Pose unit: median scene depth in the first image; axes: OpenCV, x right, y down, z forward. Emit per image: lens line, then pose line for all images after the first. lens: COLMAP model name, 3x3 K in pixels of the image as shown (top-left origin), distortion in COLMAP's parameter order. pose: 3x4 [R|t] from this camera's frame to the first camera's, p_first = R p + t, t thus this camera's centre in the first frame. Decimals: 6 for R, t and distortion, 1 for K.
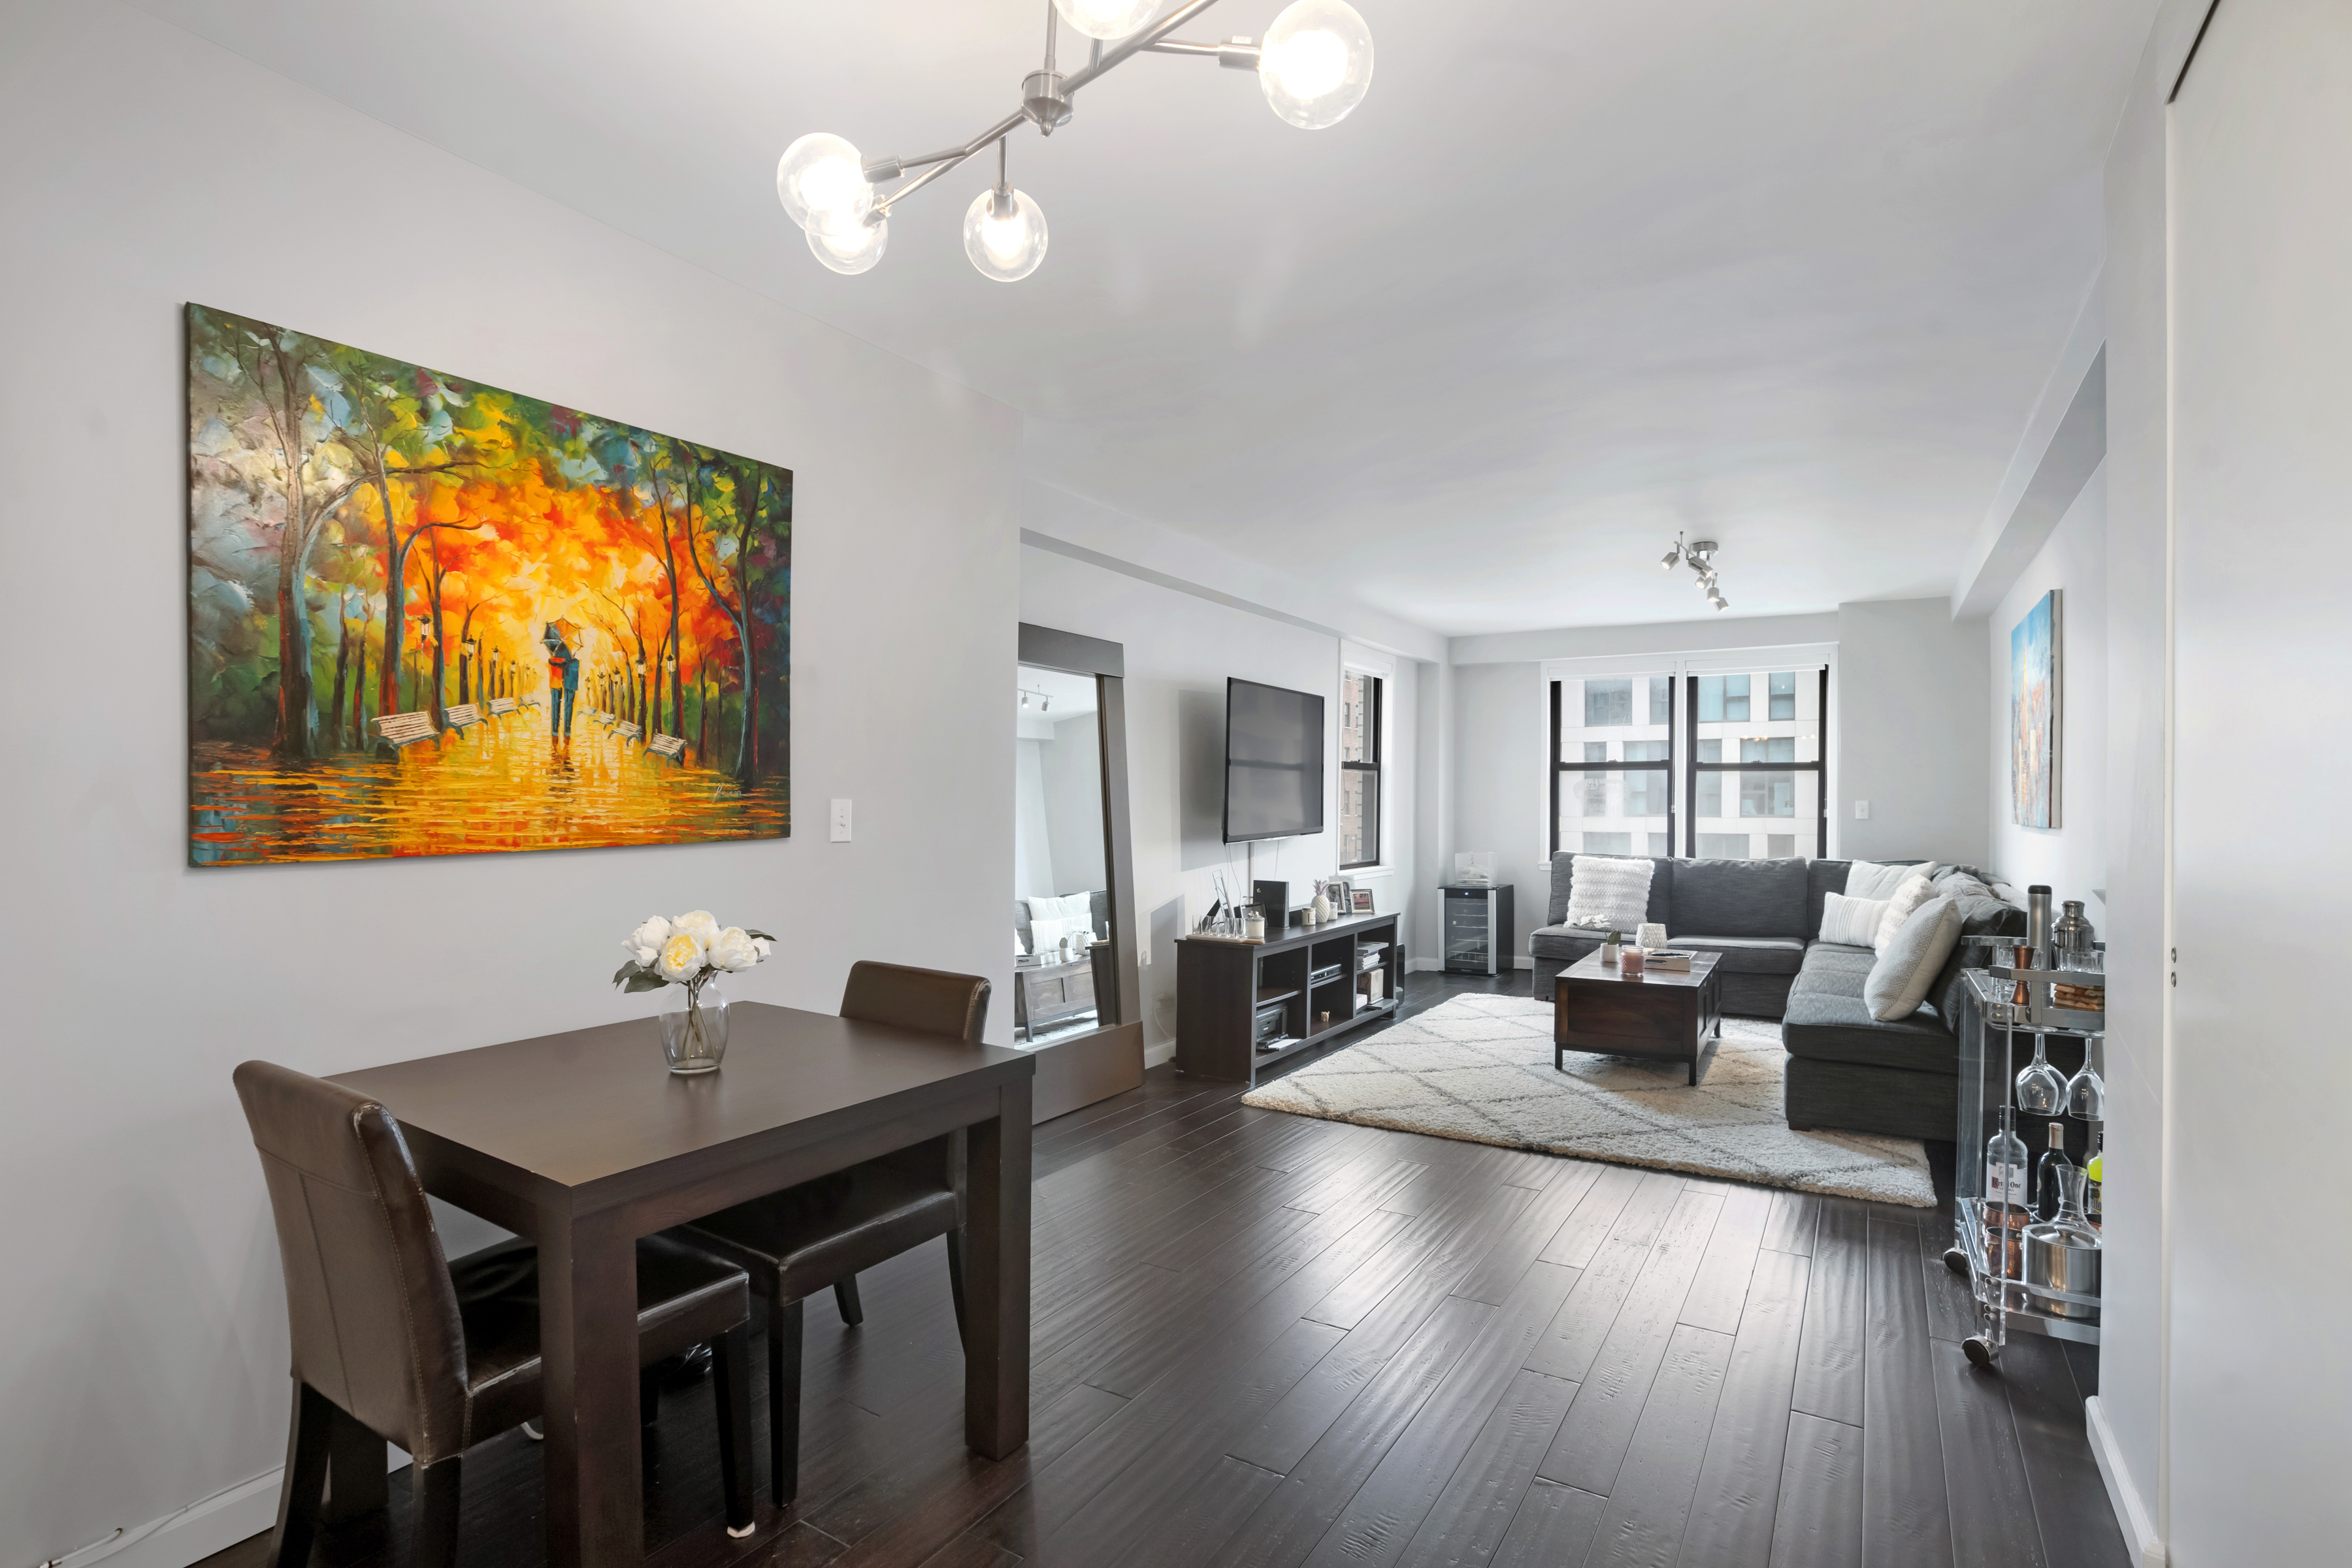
lens RADIAL K [[1155.1, 0, 1247.3], [0, 1155.1, 868.6], [0, 0, 1]] dist [0.020066, 0.000579]
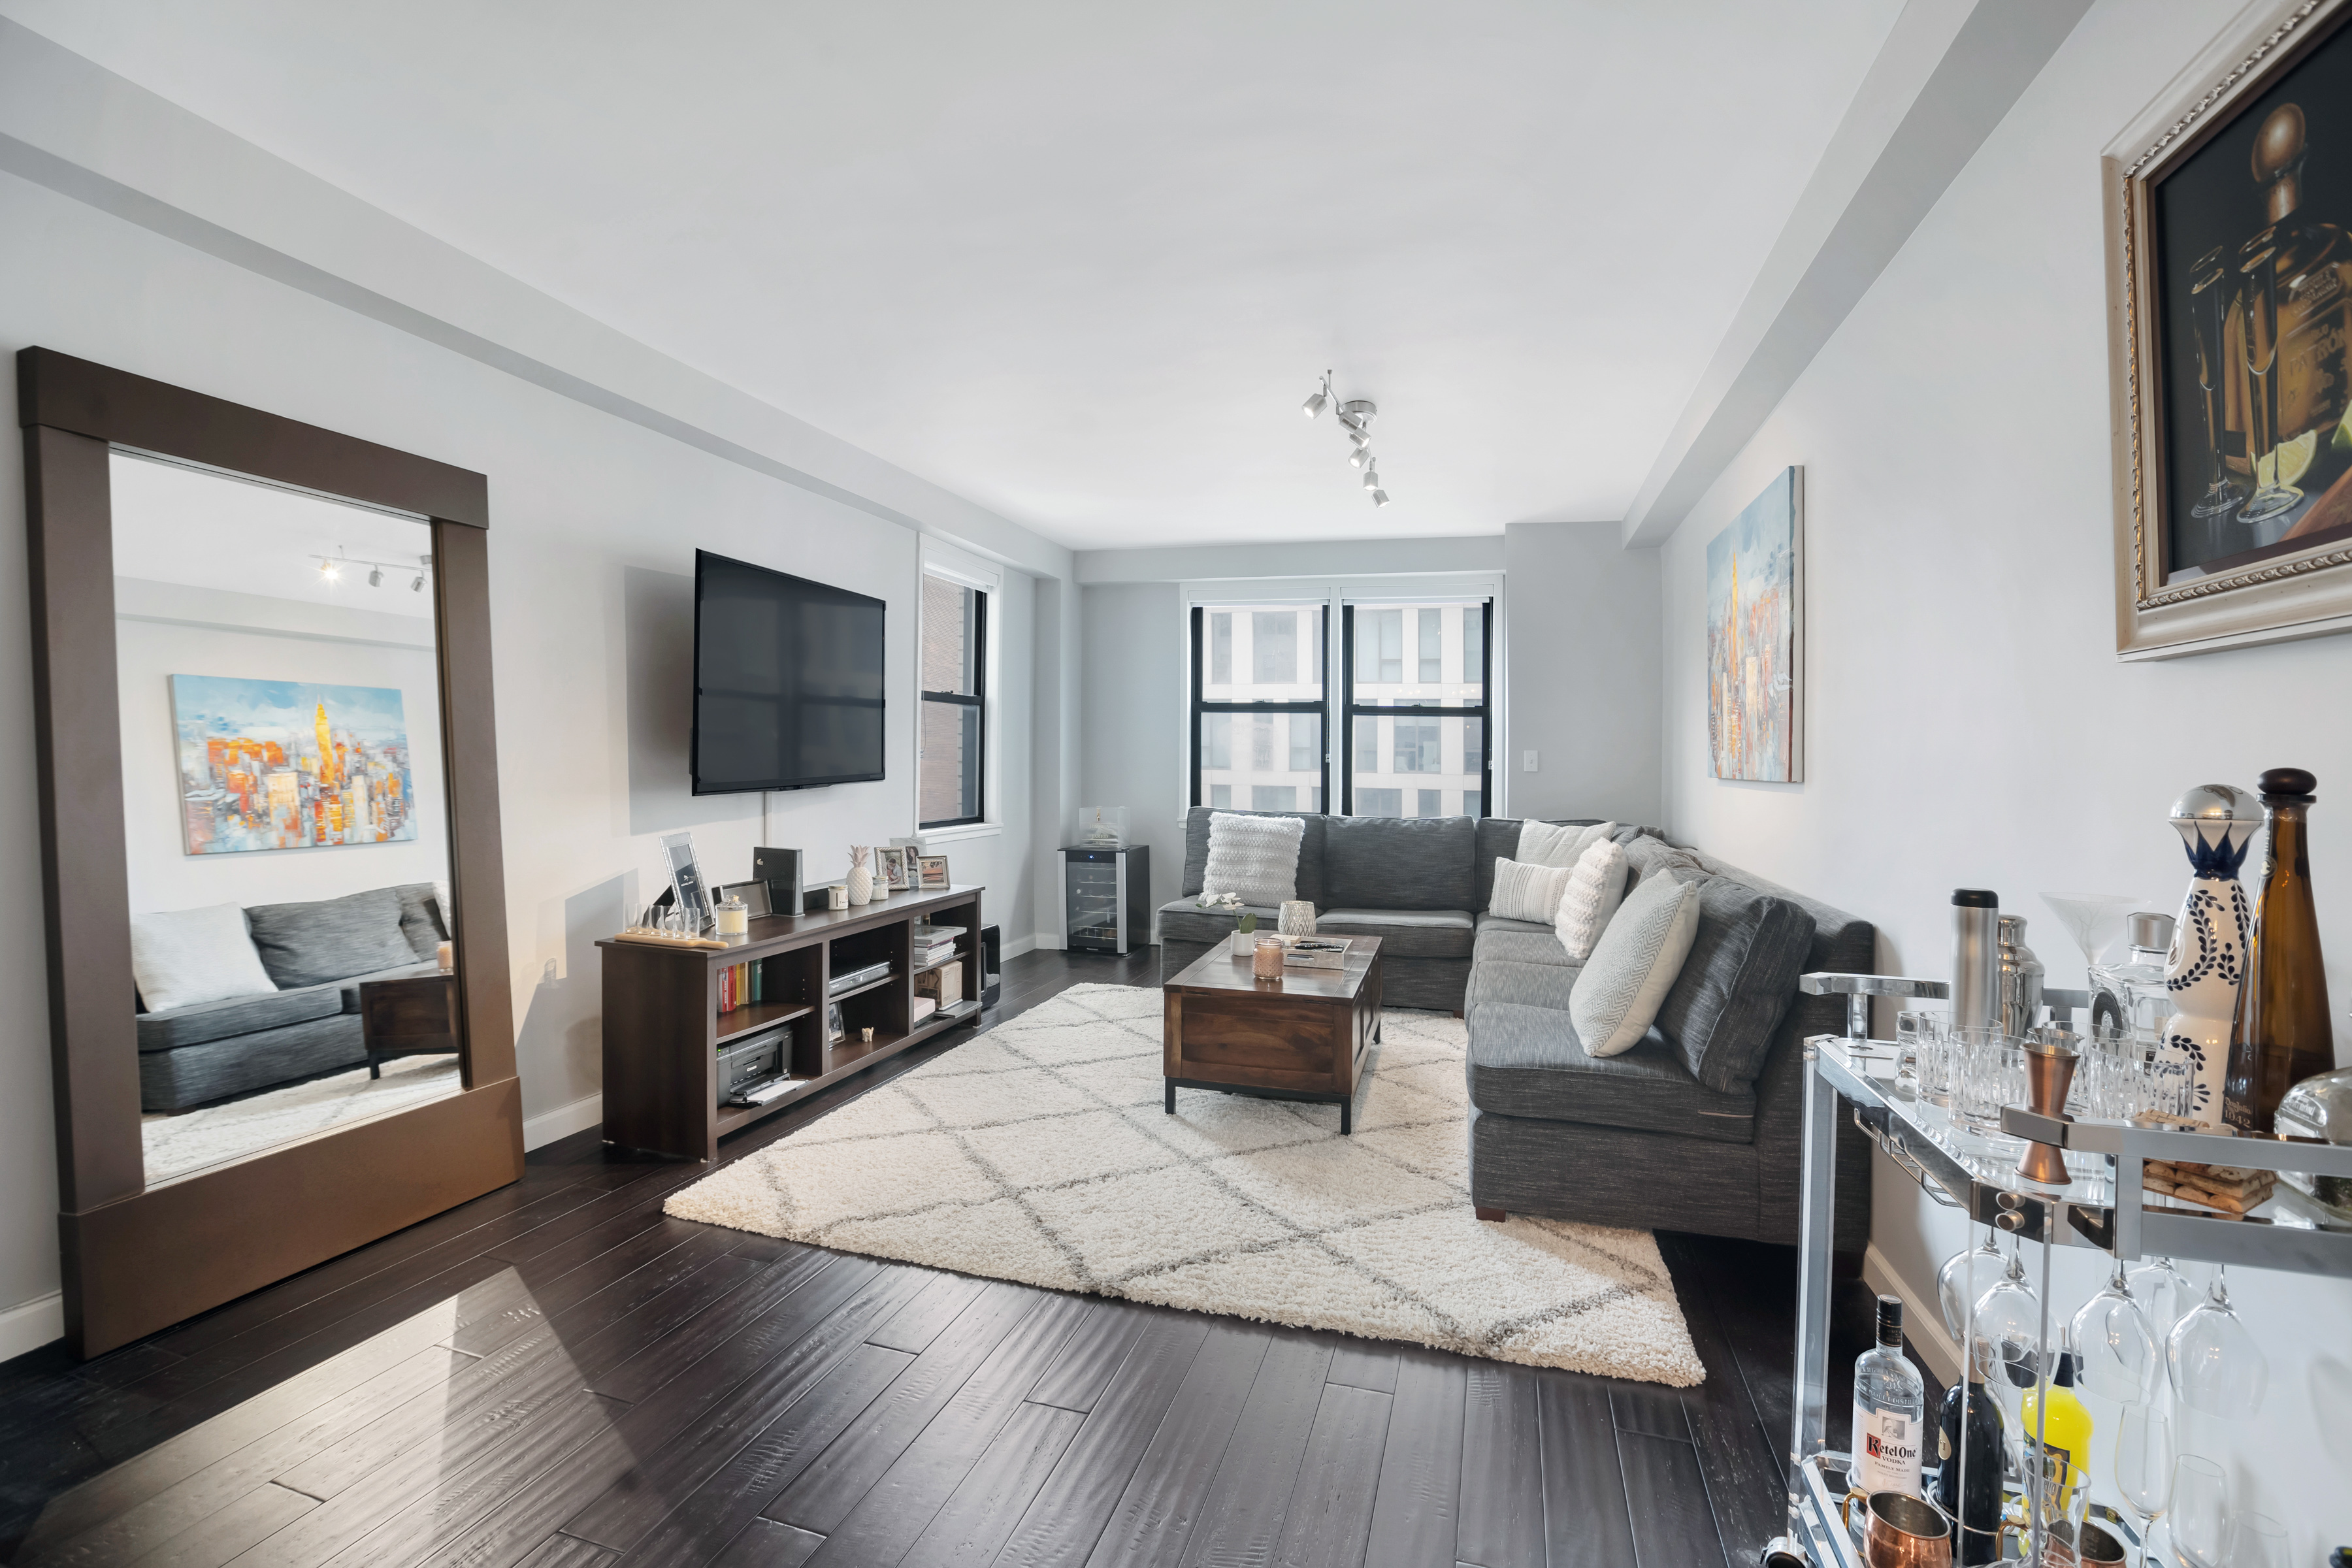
lens RADIAL K [[1077.1, 0, 1173.6], [0, 1077.1, 785.1], [0, 0, 1]] dist [-0.000094, 0.000222]
pose [[0.979646, 0.009090, 0.200527, 0.129418], [-0.002905, 0.999512, -0.031115, -0.008405], [-0.200712, 0.029899, 0.979194, 0.325100]]
